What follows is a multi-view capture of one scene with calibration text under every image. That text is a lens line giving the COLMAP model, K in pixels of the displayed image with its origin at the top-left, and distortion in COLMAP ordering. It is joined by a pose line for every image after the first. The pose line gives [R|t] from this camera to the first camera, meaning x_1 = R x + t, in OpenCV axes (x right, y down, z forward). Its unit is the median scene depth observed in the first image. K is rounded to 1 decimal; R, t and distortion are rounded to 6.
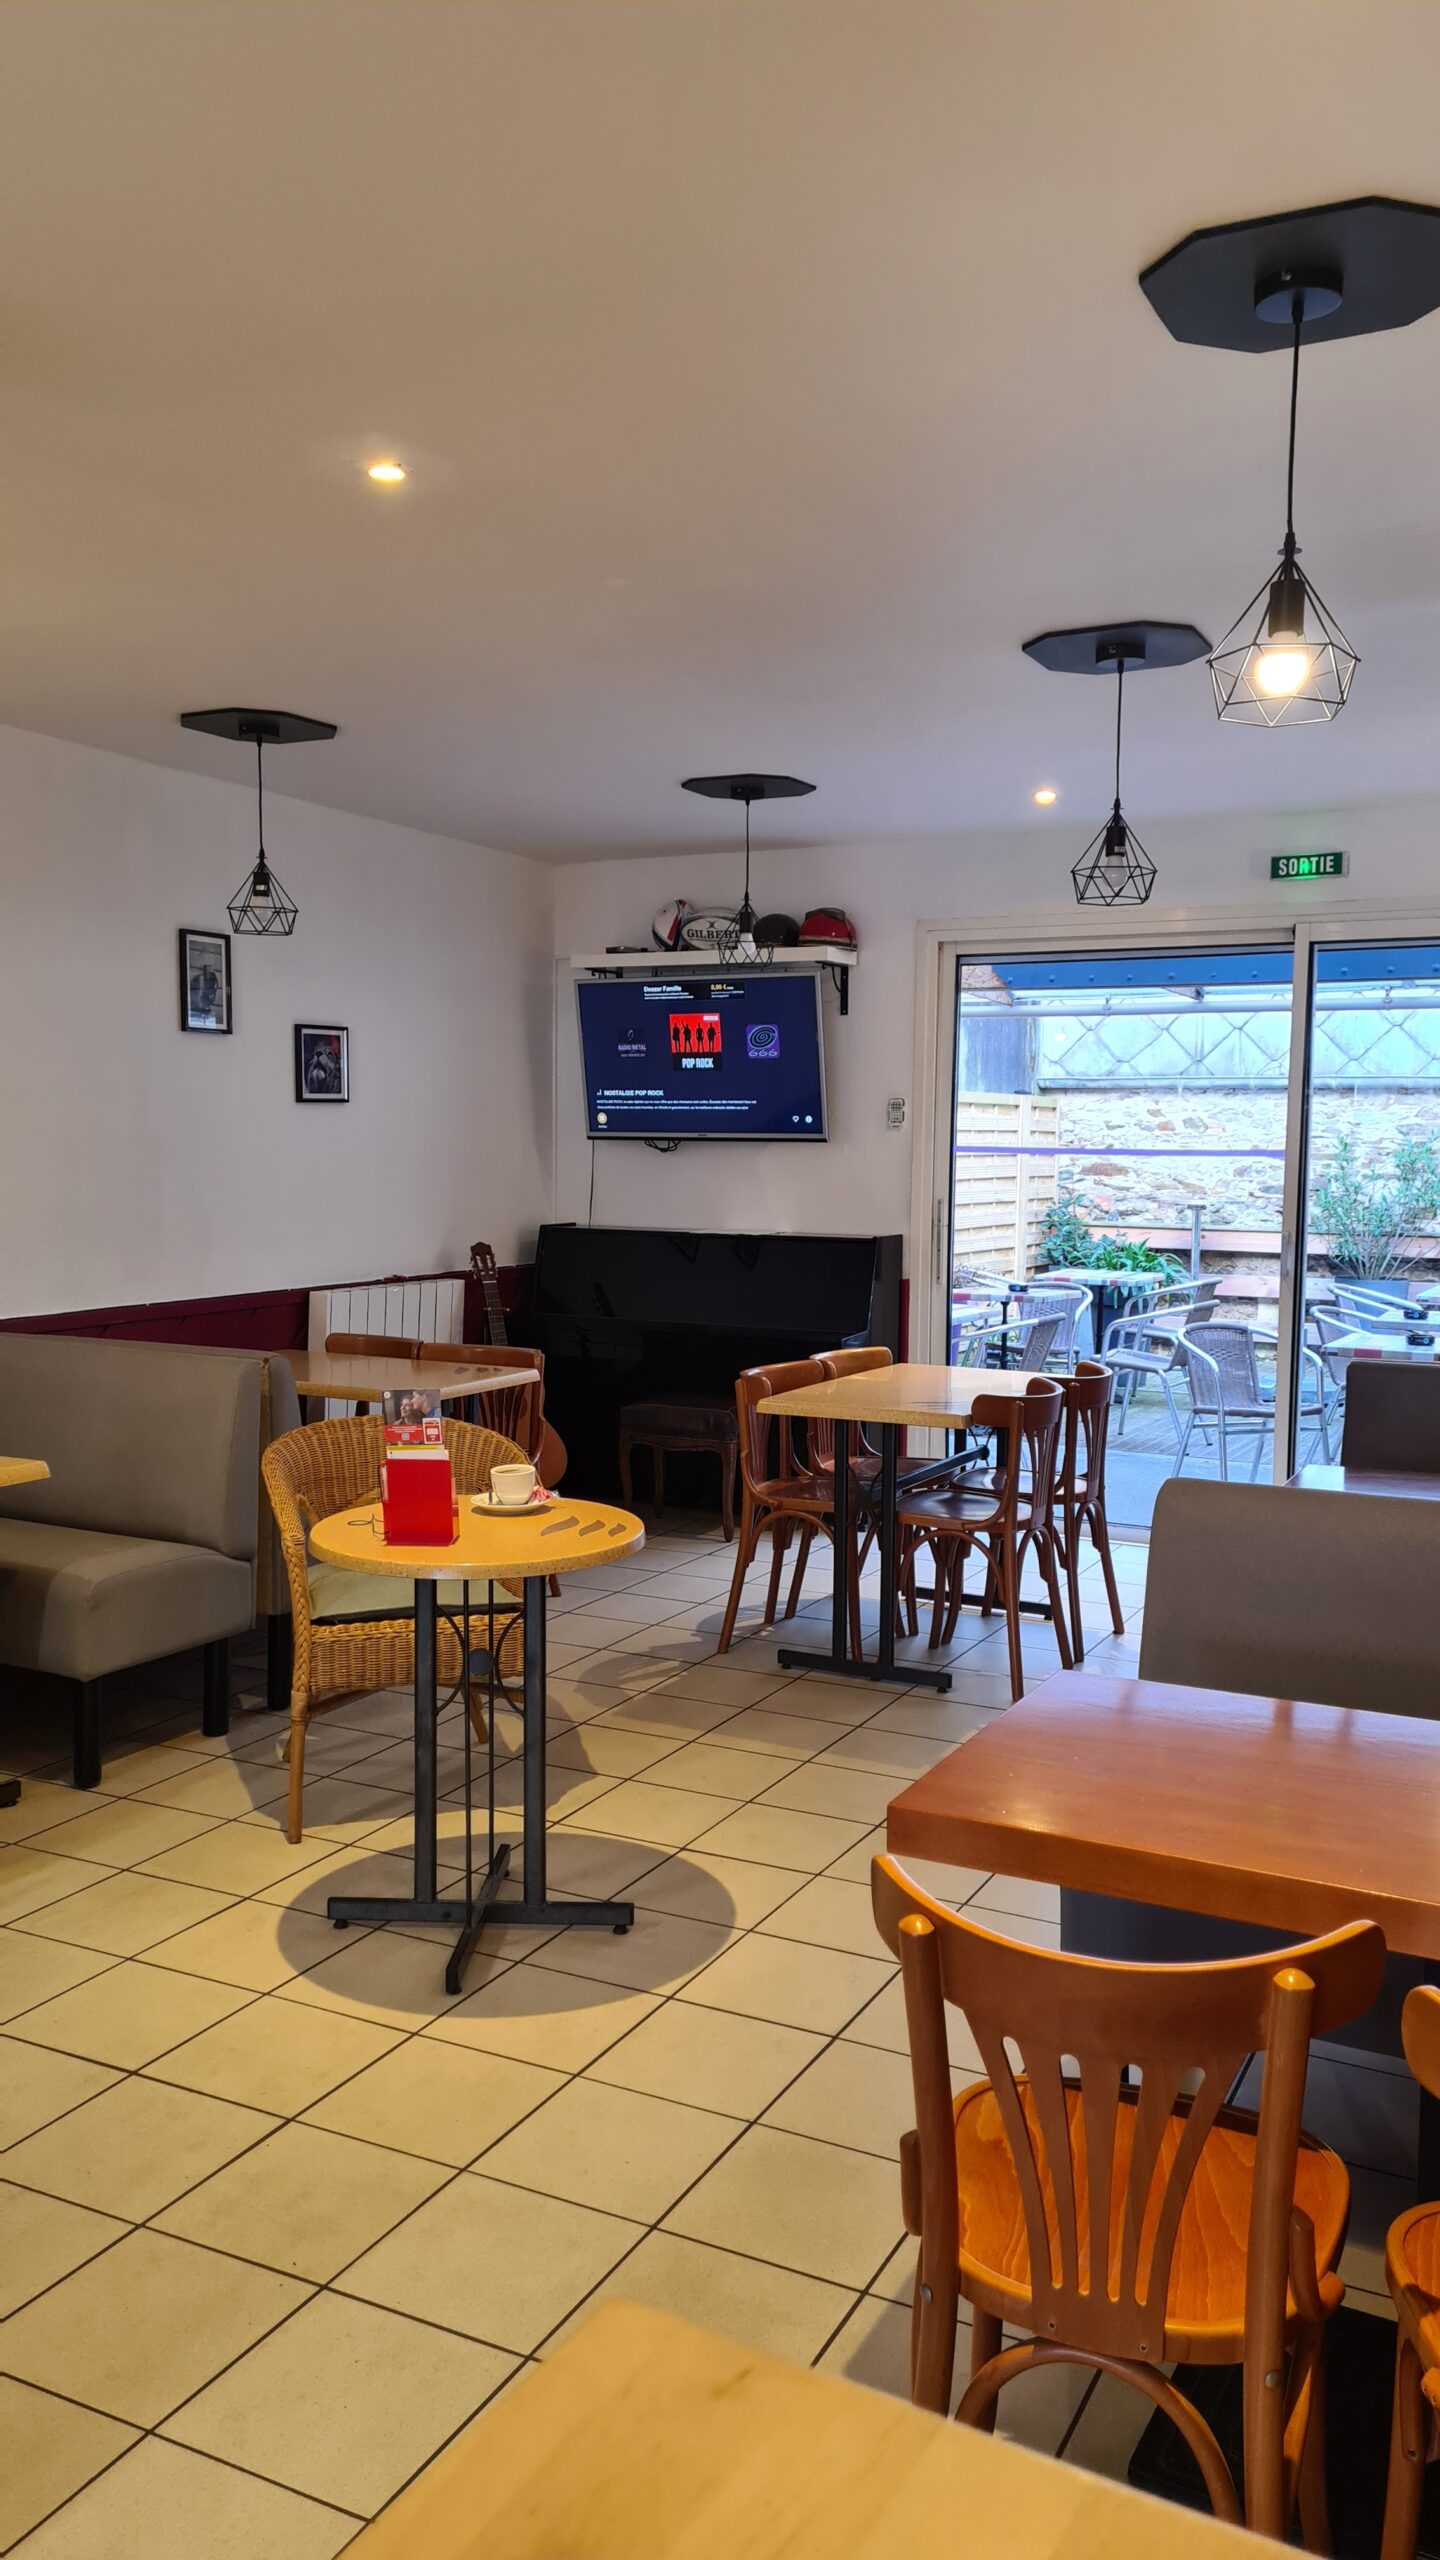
lens RADIAL K [[1936.5, 0, 713.9], [0, 1936.5, 1274.0], [0, 0, 1]] dist [0.054105, 0.000872]
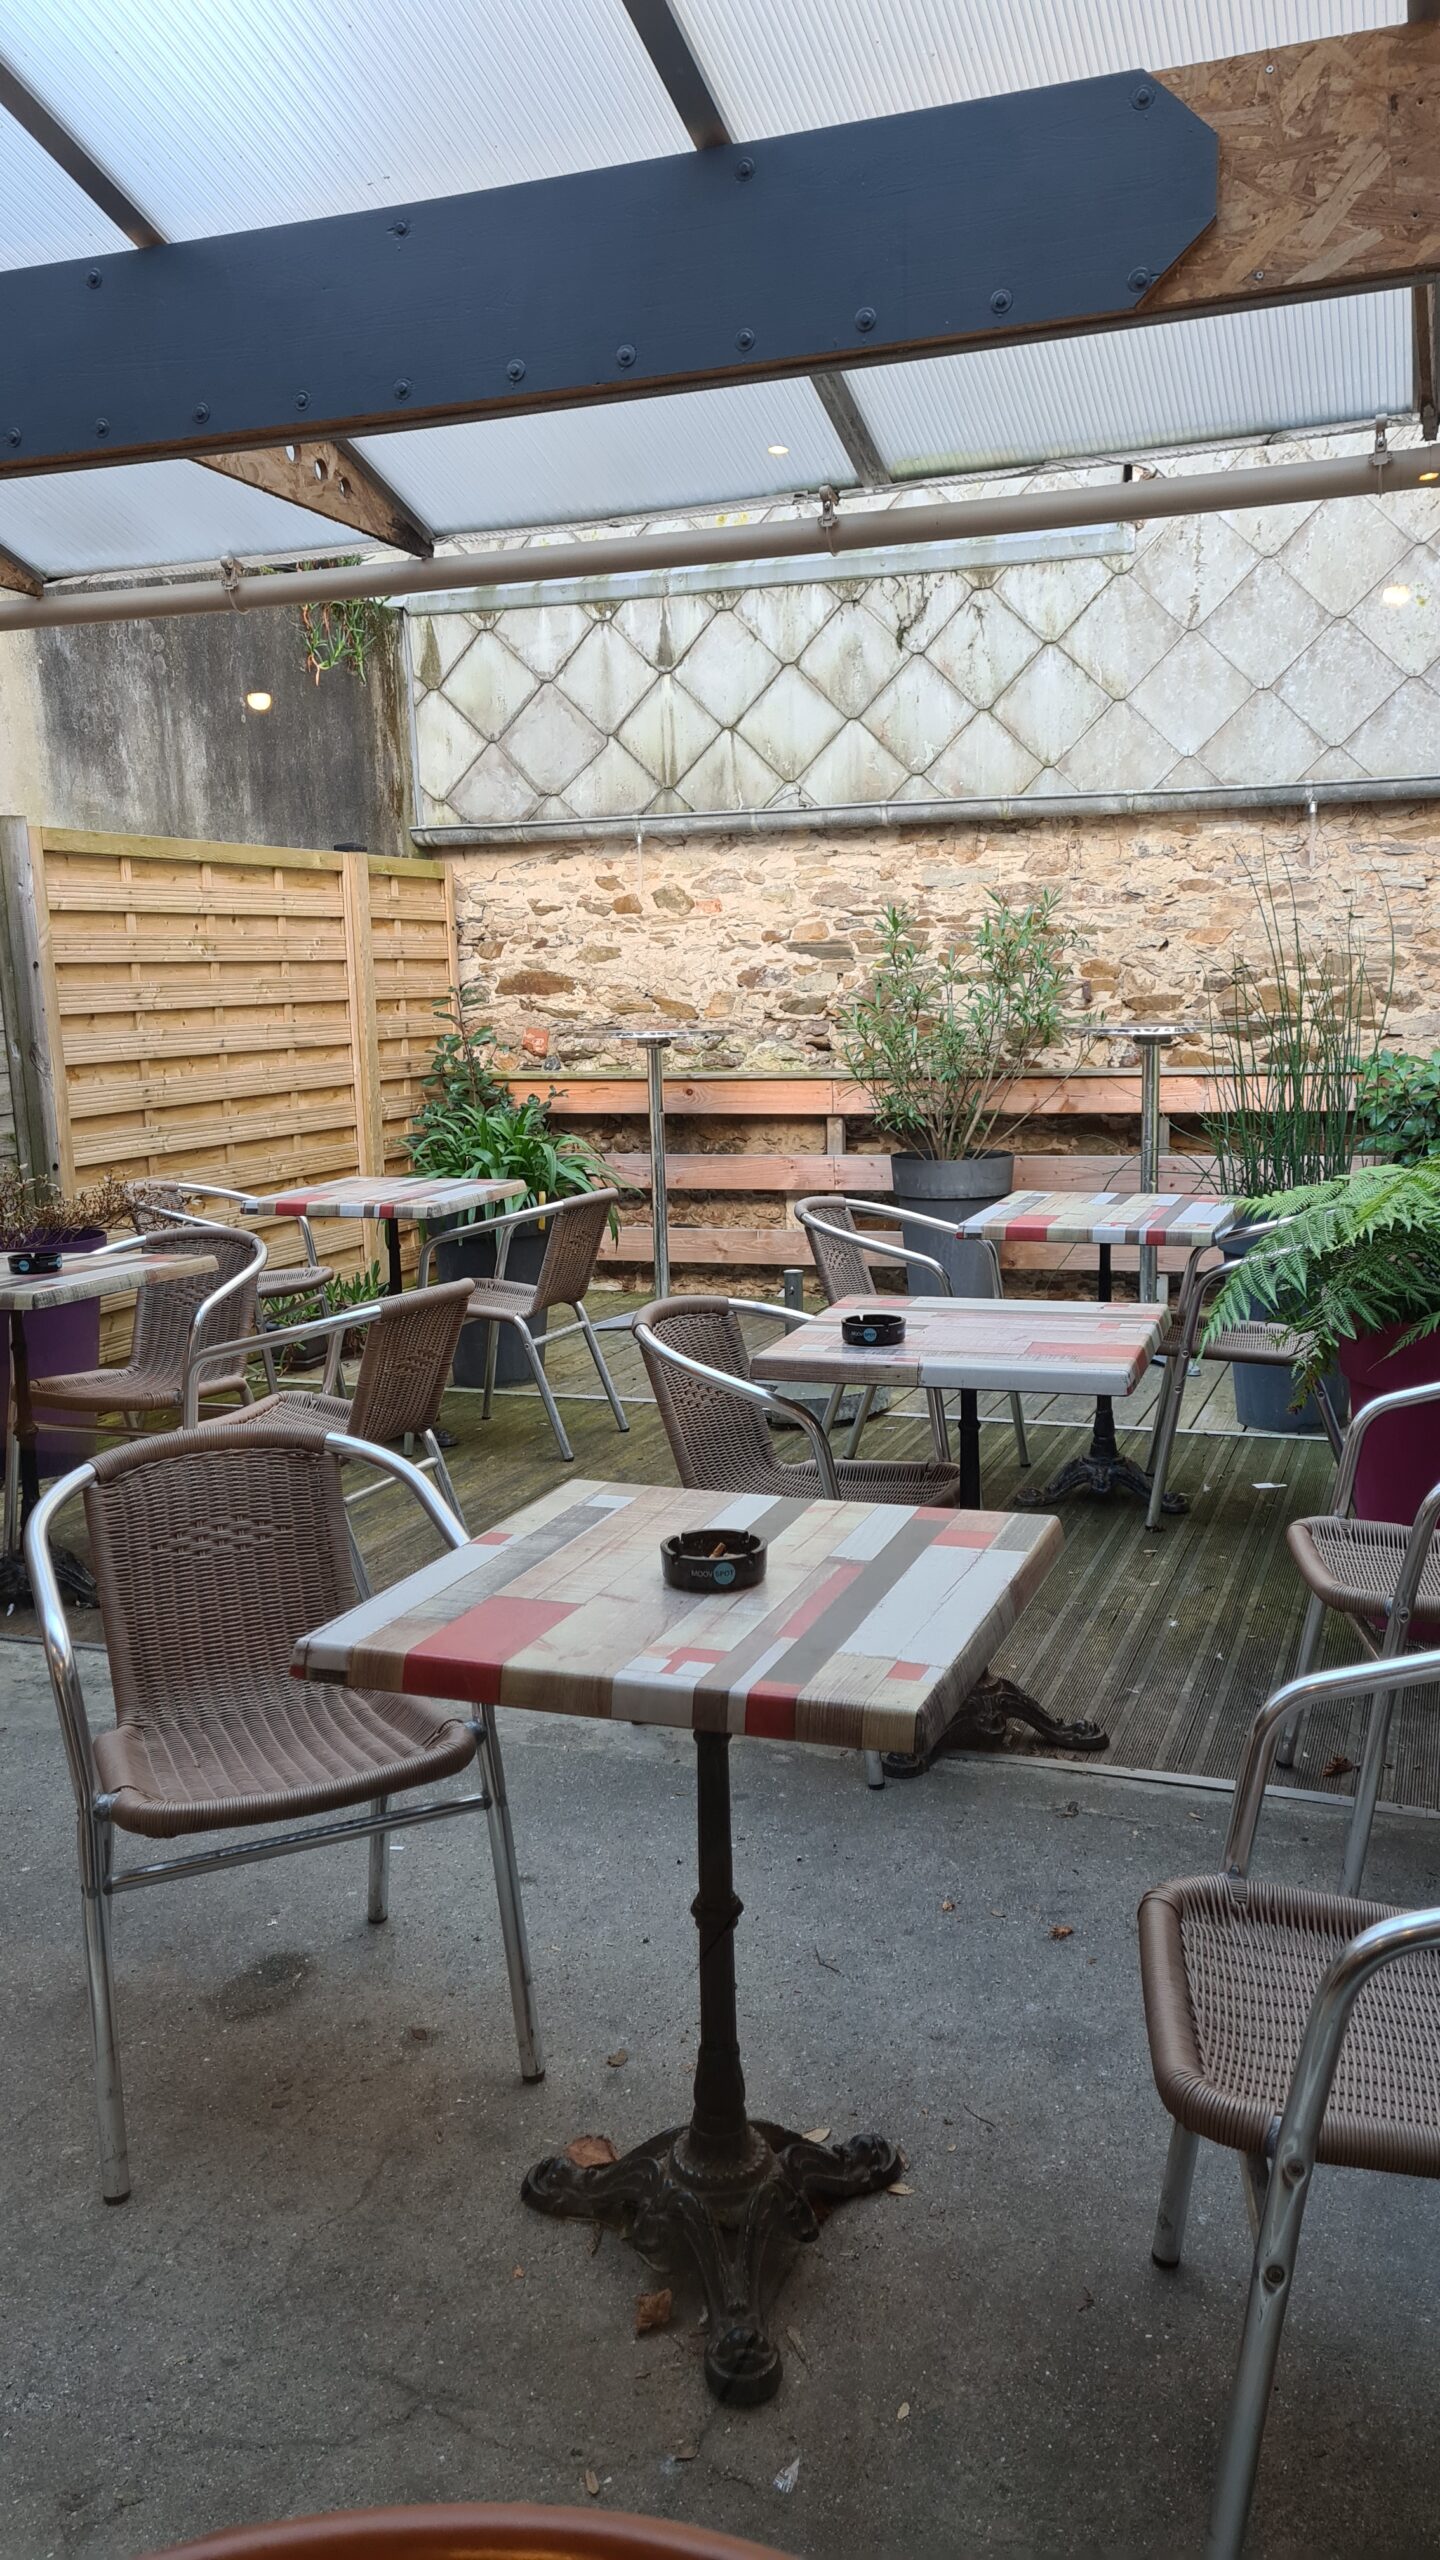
lens RADIAL K [[1936.5, 0, 724.6], [0, 1936.5, 1289.6], [0, 0, 1]] dist [0.054105, 0.000872]
pose [[0.992478, -0.055552, 0.109097, 0.193439], [0.045588, 0.994734, 0.091797, -0.012824], [-0.113622, -0.086133, 0.989783, 0.407831]]
